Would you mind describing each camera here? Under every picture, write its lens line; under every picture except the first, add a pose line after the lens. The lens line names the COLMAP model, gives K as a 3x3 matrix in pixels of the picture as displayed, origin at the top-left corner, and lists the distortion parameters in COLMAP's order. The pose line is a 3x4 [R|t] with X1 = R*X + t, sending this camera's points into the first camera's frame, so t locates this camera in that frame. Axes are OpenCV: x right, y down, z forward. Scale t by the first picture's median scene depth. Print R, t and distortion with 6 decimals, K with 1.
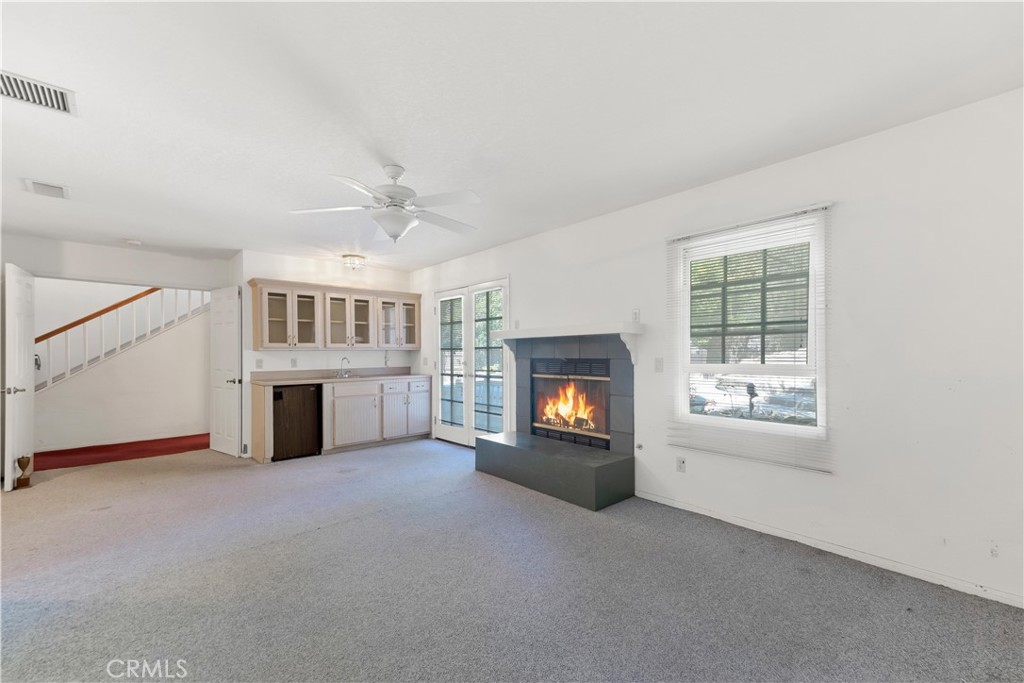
lens RADIAL K [[420.6, 0, 510.7], [0, 420.6, 350.6], [0, 0, 1]] dist [0.029110, 0.000365]
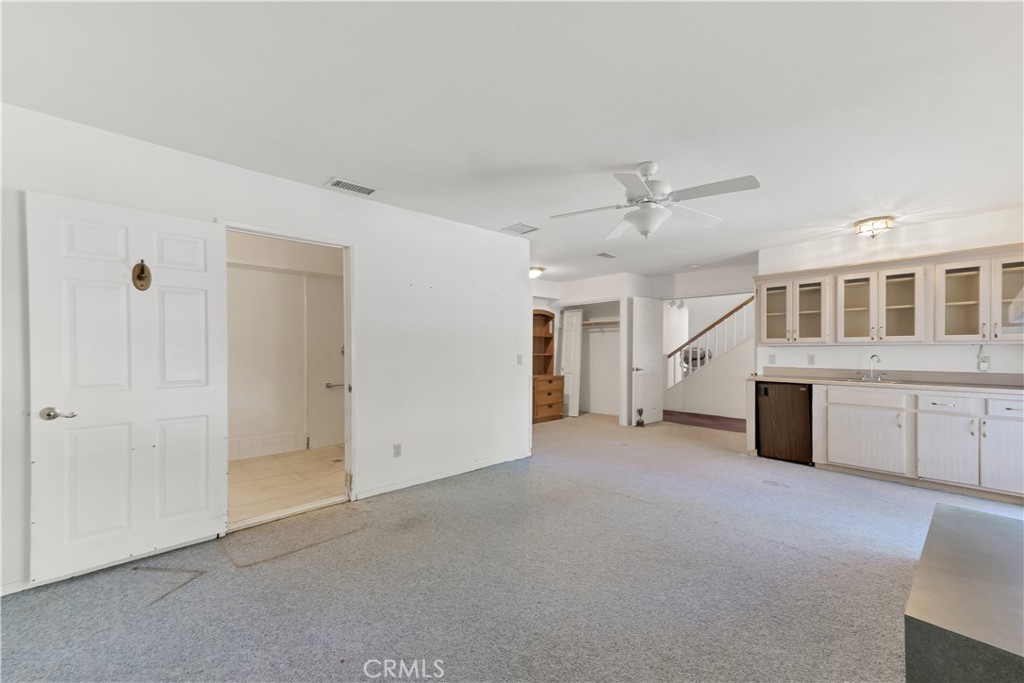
lens RADIAL K [[420.6, 0, 510.7], [0, 420.6, 346.1], [0, 0, 1]] dist [0.029110, 0.000365]
pose [[0.009754, -0.000100, -0.999952, 0.410356], [0.003548, 0.999994, -0.000066, -0.001926], [0.999946, -0.003548, 0.009755, 0.372041]]
